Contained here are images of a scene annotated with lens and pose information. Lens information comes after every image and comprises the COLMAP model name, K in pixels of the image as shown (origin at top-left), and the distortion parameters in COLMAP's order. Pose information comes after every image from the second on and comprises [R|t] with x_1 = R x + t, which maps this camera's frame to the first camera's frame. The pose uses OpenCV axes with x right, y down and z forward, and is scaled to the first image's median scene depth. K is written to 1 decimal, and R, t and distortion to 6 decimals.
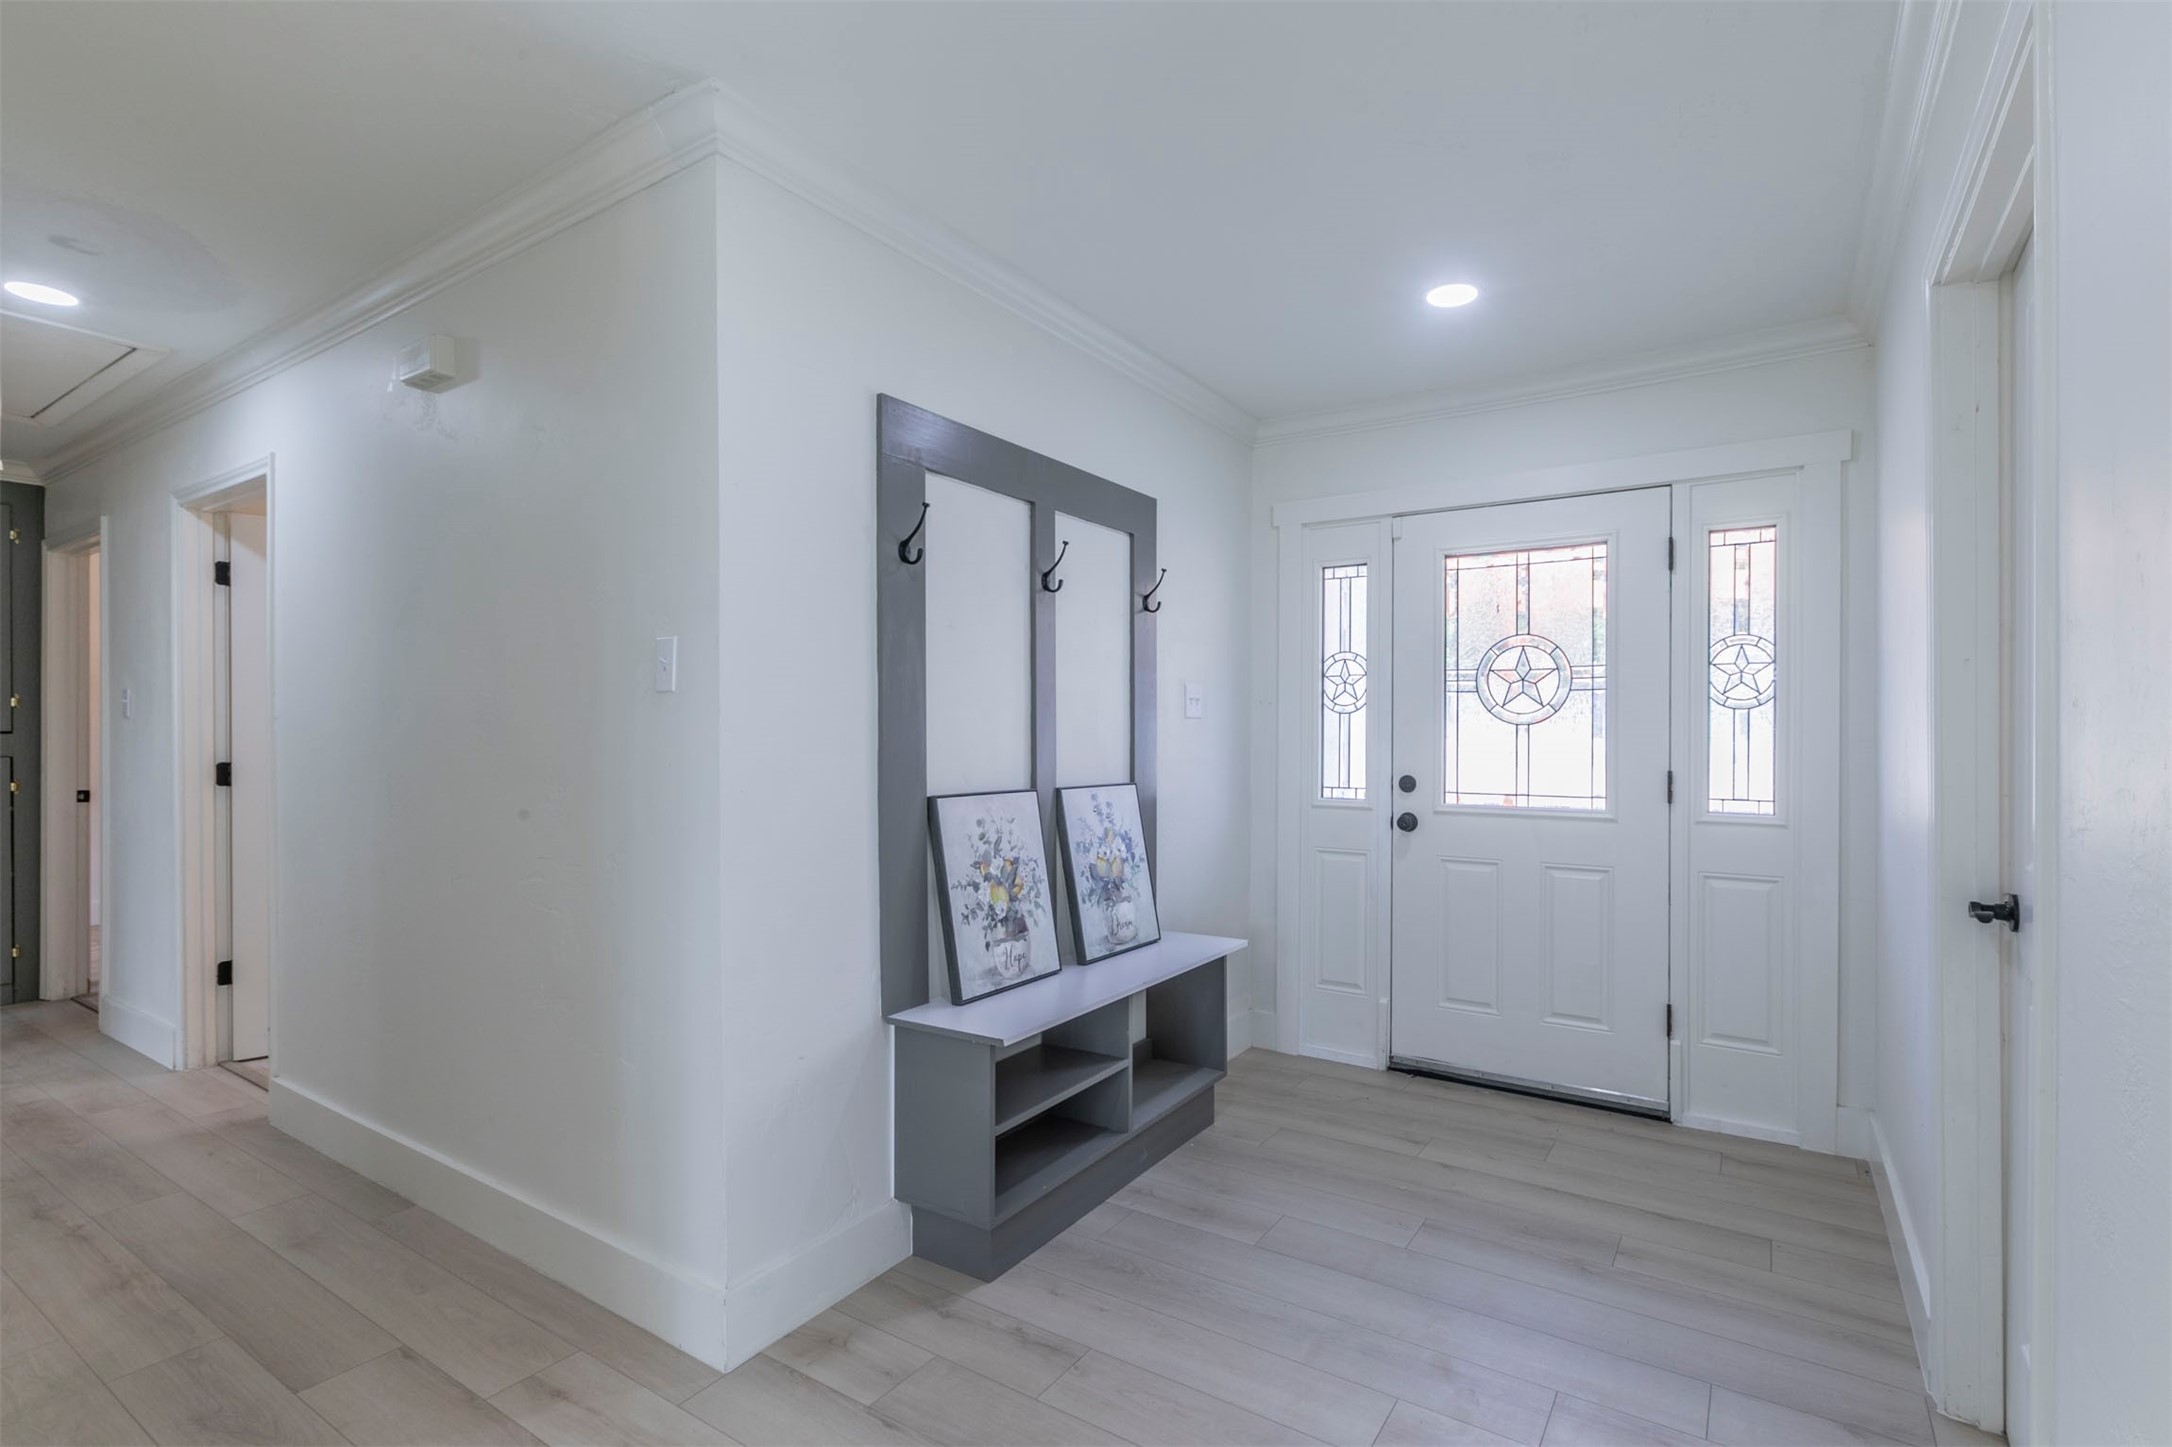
lens RADIAL K [[1045.8, 0, 1086.0], [0, 1045.8, 723.5], [0, 0, 1]] dist [0.001116, -0.000031]
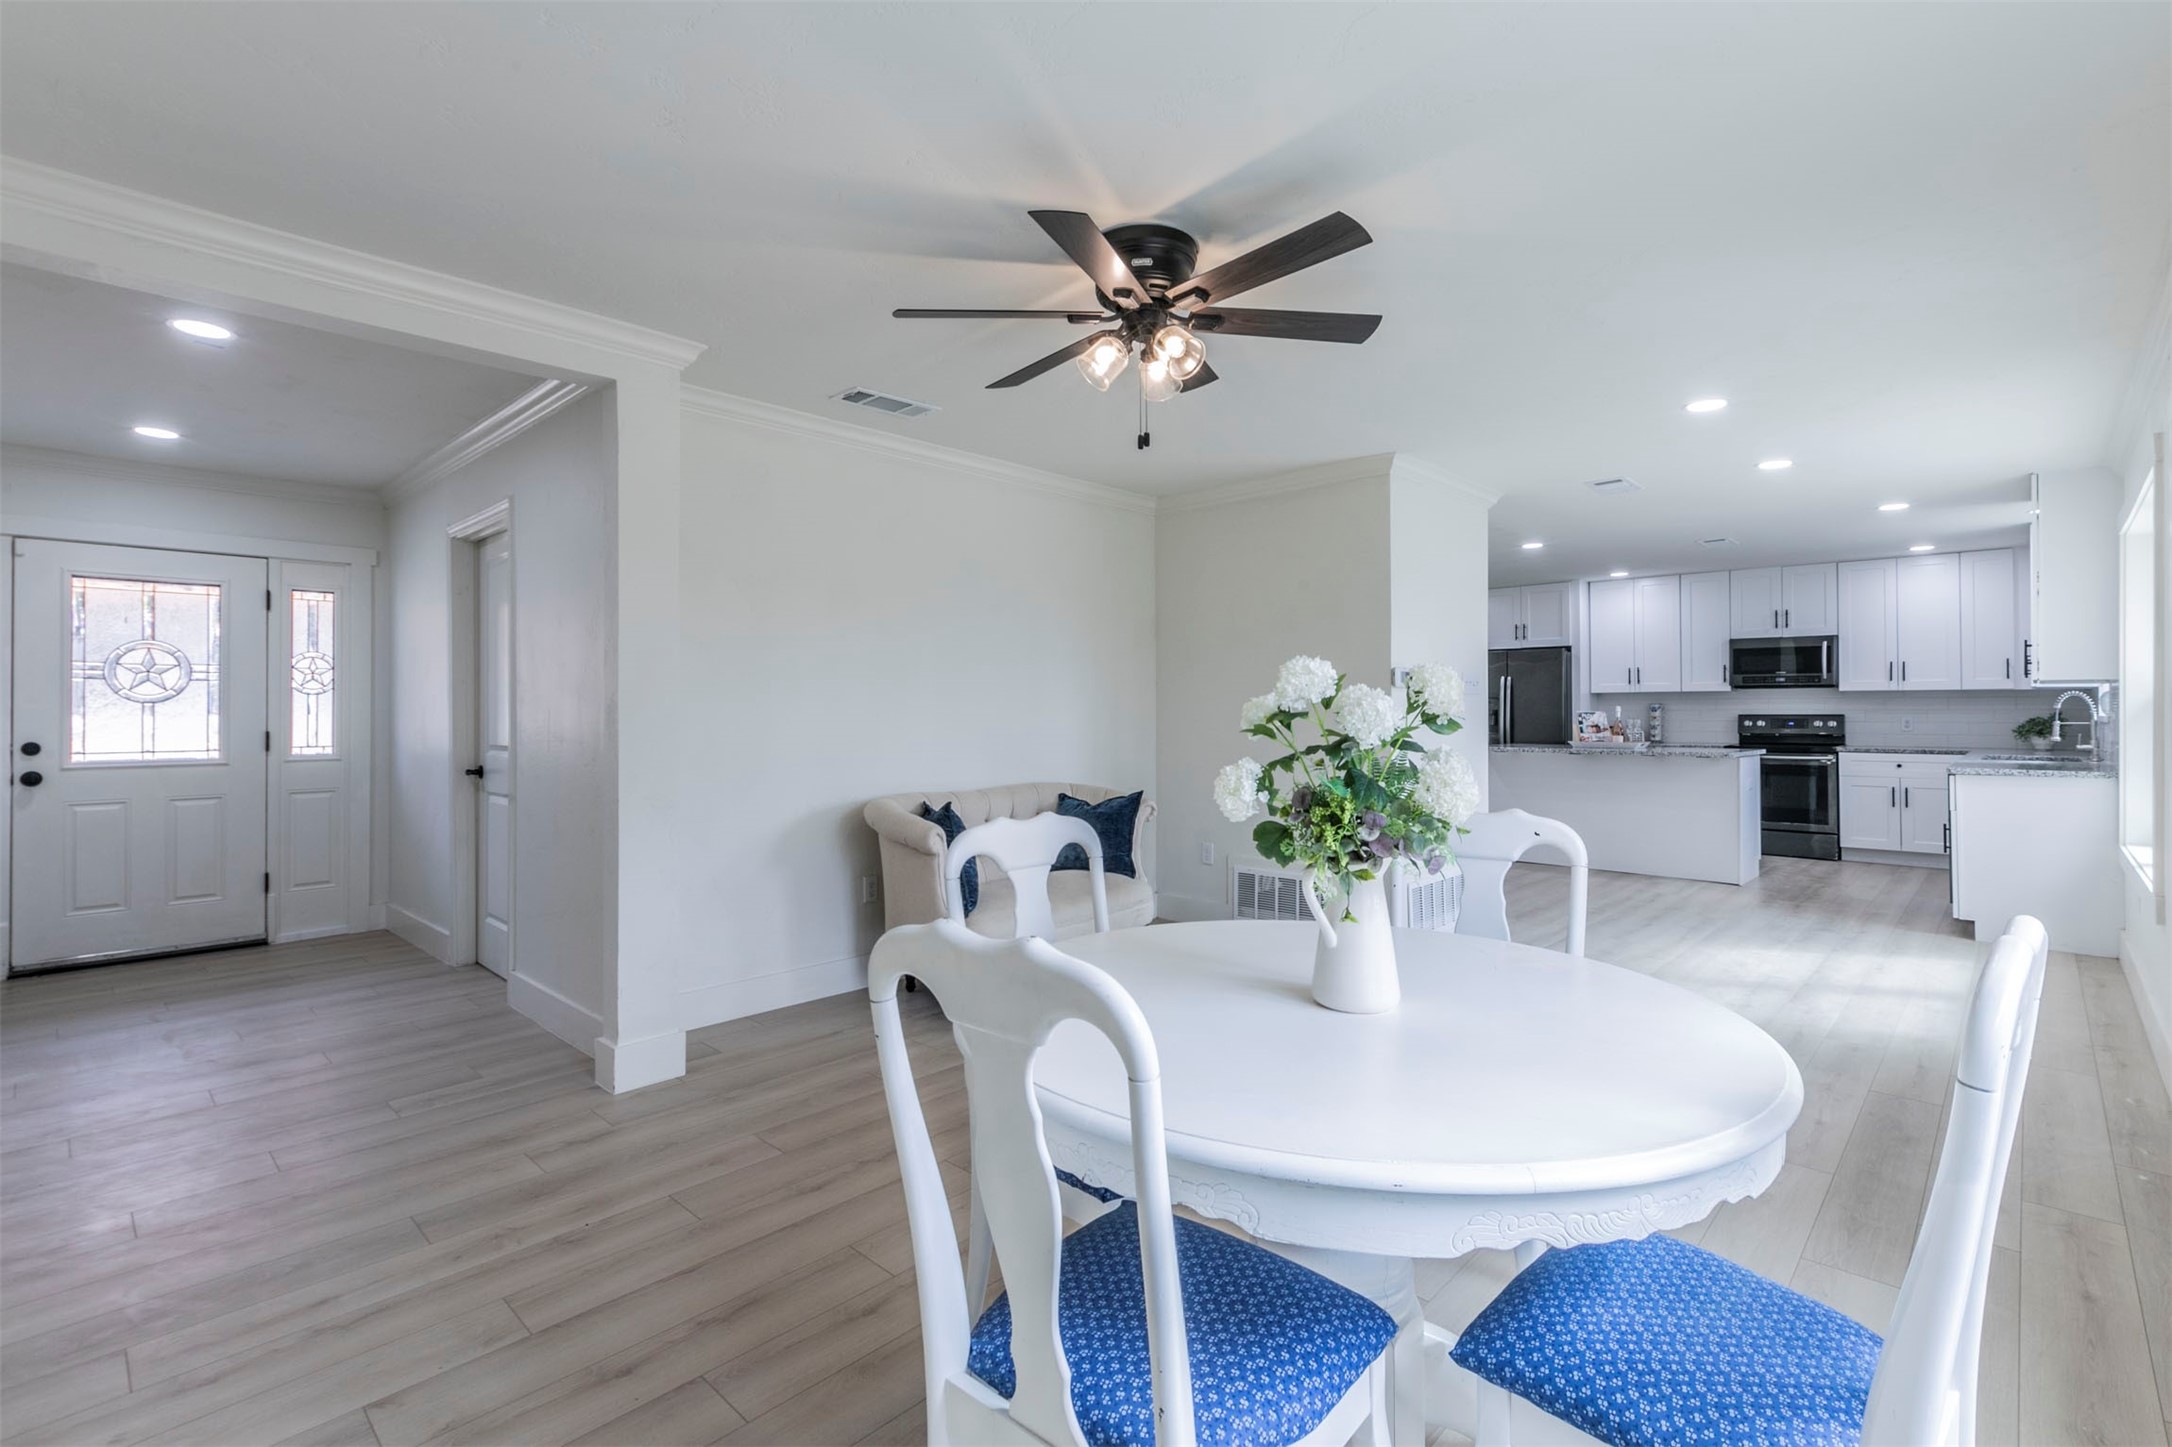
lens RADIAL K [[975.9, 0, 1086.0], [0, 975.9, 723.5], [0, 0, 1]] dist [0.000035, -0.000130]
pose [[0.192245, -0.017954, 0.981183, -0.686295], [-0.005818, 0.999794, 0.019434, -0.004361], [-0.981330, -0.009445, 0.192101, -0.550437]]
